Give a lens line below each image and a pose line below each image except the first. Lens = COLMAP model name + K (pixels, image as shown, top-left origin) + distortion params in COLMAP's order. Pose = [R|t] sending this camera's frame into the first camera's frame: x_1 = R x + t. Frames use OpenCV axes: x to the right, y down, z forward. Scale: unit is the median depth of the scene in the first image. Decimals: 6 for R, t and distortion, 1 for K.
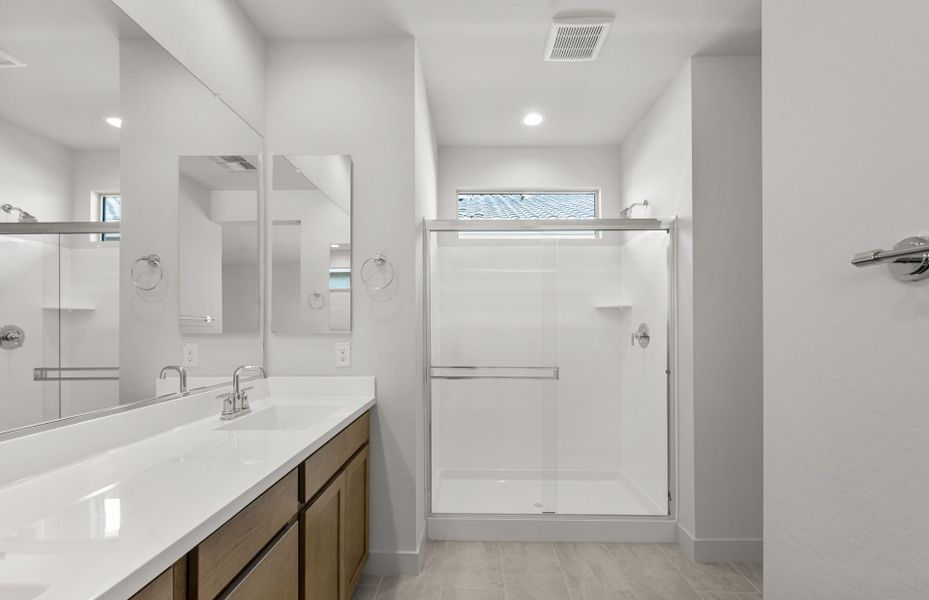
lens RADIAL K [[372.9, 0, 468.3], [0, 372.9, 328.0], [0, 0, 1]] dist [-0.000526, -0.000411]
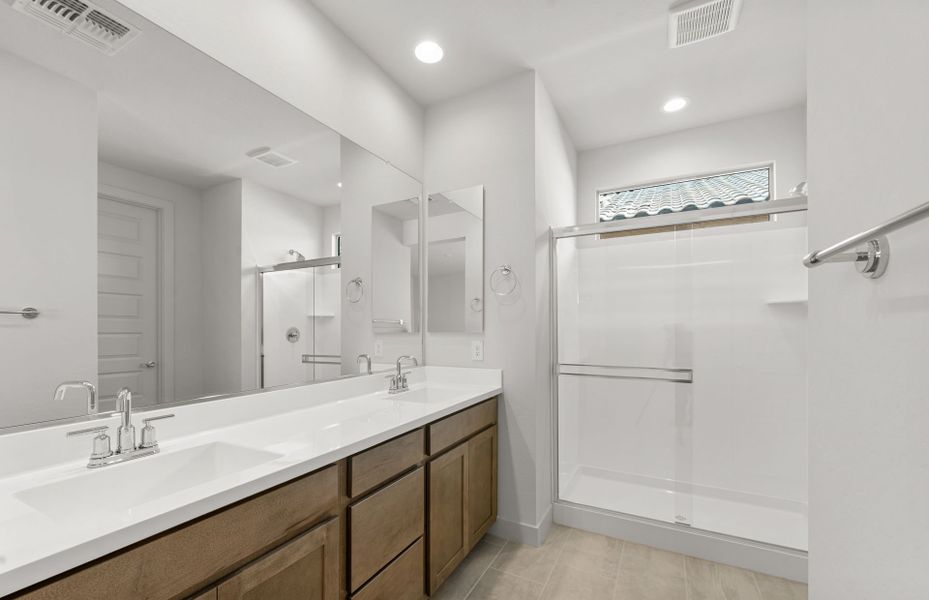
lens RADIAL K [[372.9, 0, 468.3], [0, 372.9, 328.0], [0, 0, 1]] dist [-0.000526, -0.000411]
pose [[0.894162, -0.003308, -0.447731, 0.176631], [0.003122, 0.999994, -0.001153, -0.000192], [0.447732, -0.000367, 0.894168, -0.096167]]
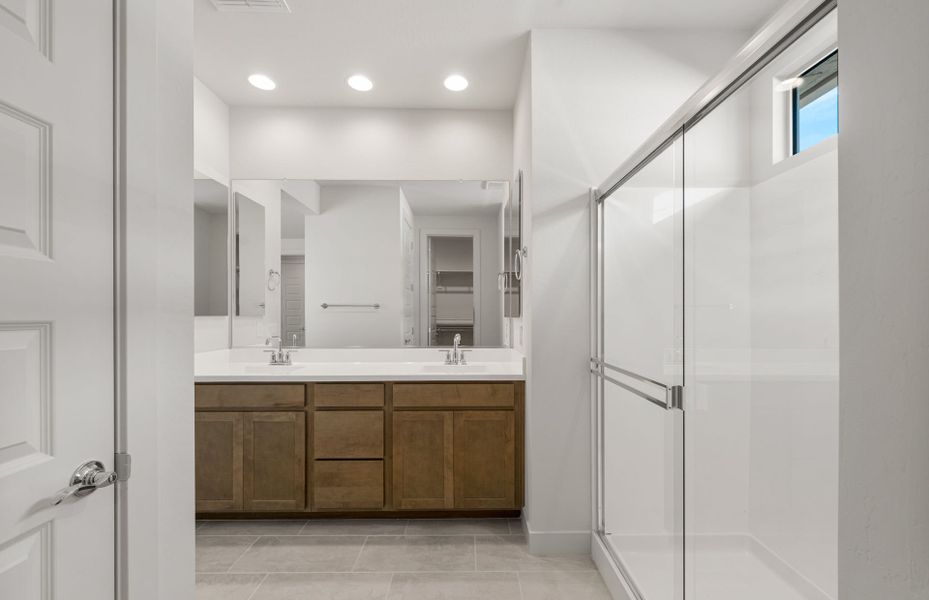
lens RADIAL K [[378.6, 0, 466.6], [0, 378.6, 310.9], [0, 0, 1]] dist [-0.000050, -0.000021]
pose [[0.030591, 0.001186, -0.999531, 0.861982], [0.004449, 0.999989, 0.001323, -0.009358], [0.999522, -0.004487, 0.030585, 0.761991]]
